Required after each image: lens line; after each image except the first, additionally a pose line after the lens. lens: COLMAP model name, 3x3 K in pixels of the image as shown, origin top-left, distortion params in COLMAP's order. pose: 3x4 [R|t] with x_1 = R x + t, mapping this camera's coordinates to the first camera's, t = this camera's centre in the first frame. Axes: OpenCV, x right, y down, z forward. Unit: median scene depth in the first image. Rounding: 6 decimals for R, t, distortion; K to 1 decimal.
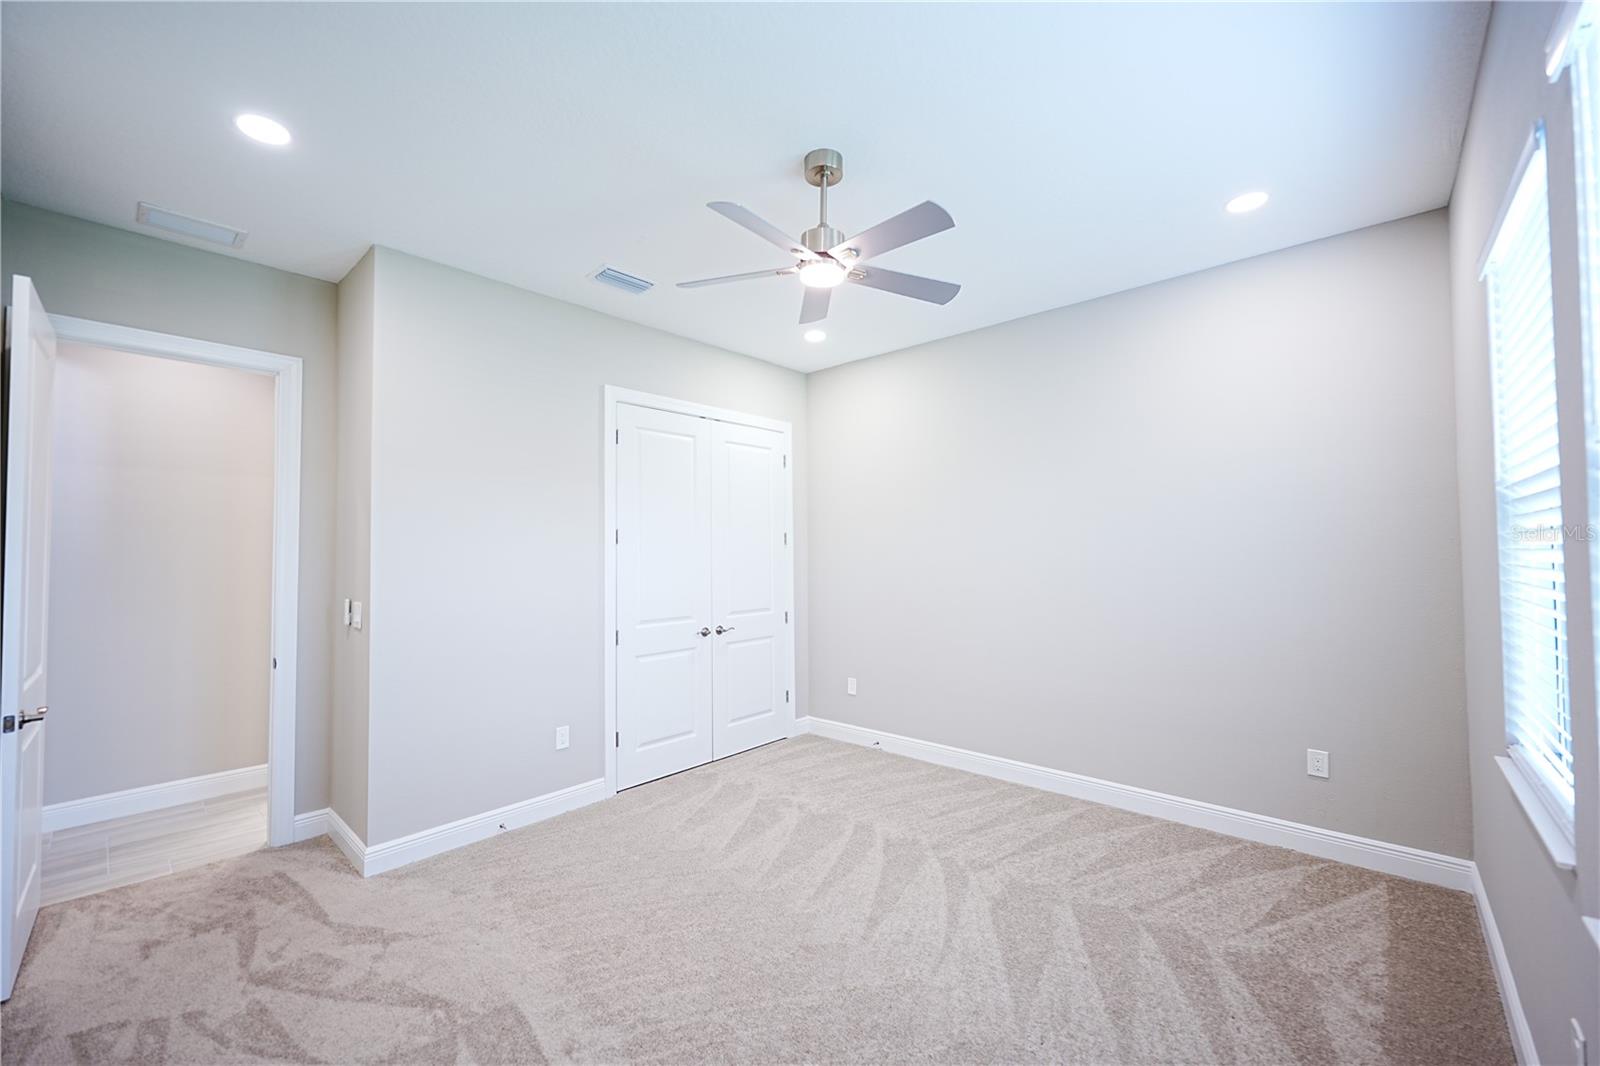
lens RADIAL K [[640.6, 0, 802.0], [0, 640.6, 532.8], [0, 0, 1]] dist [-0.000679, 0.000064]
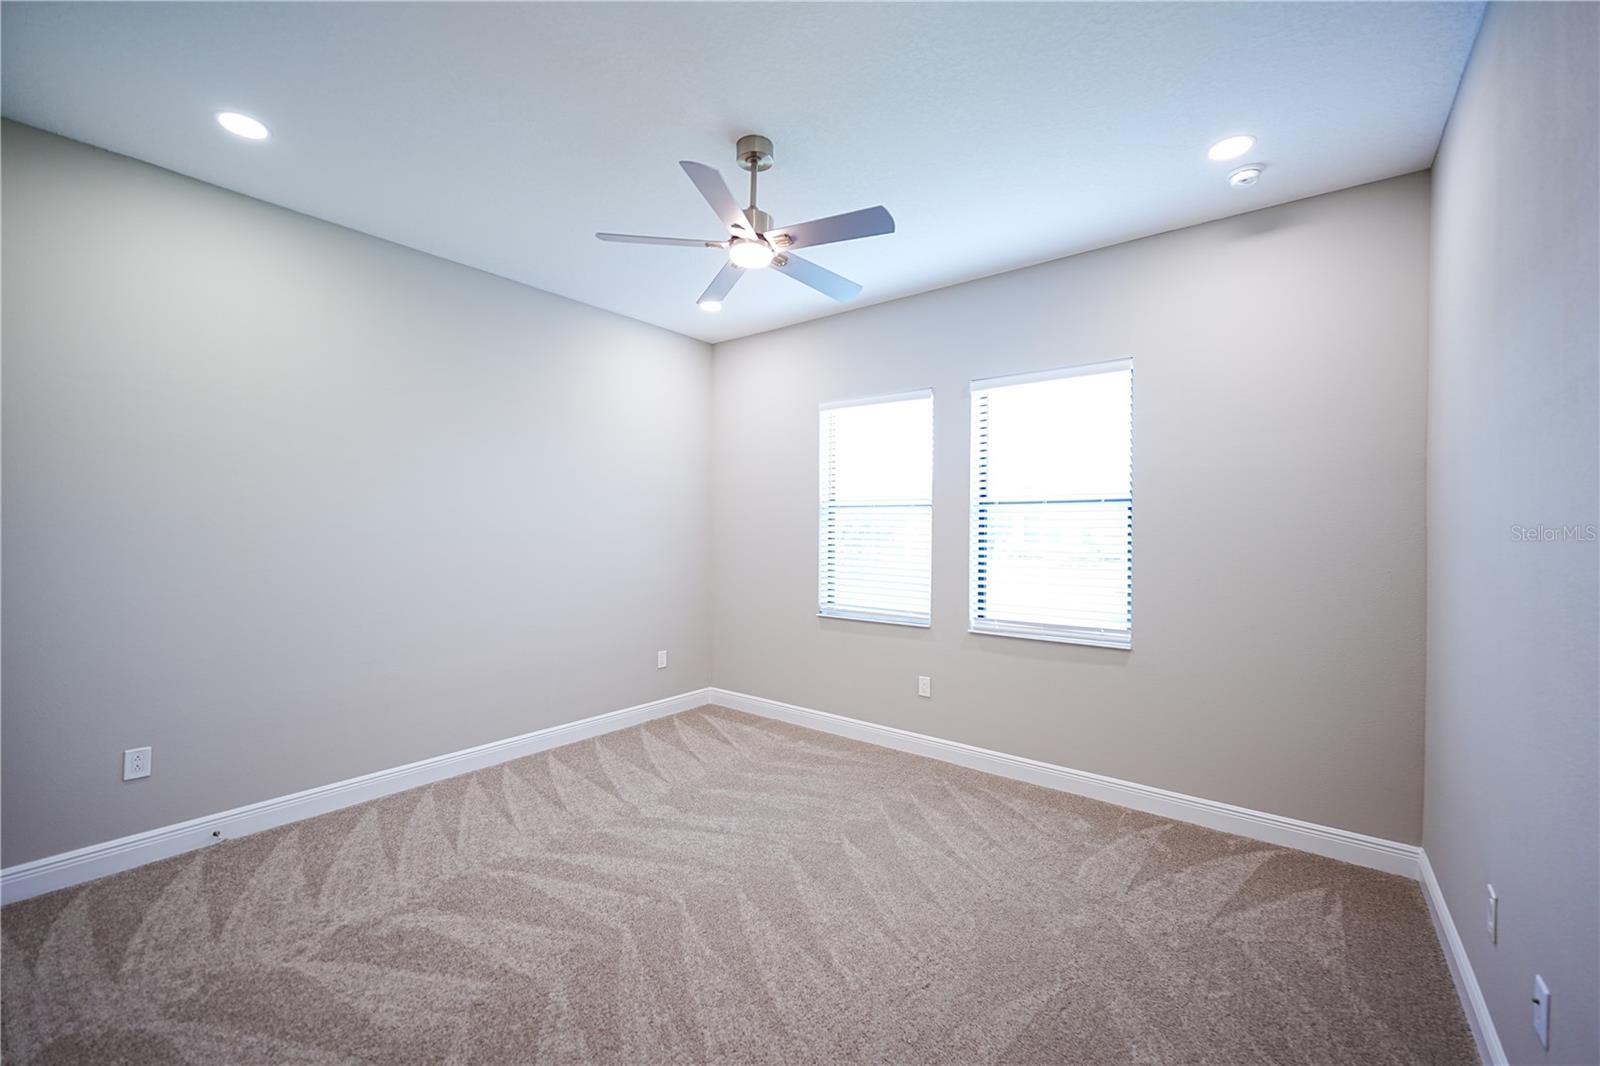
lens RADIAL K [[637.7, 0, 800.0], [0, 637.7, 533.0], [0, 0, 1]] dist [0.002750, -0.000050]
pose [[-0.060515, -0.002201, 0.998165, -0.805074], [-0.044240, 0.999021, -0.000479, 0.030106], [-0.997186, -0.044187, -0.060553, 0.769190]]
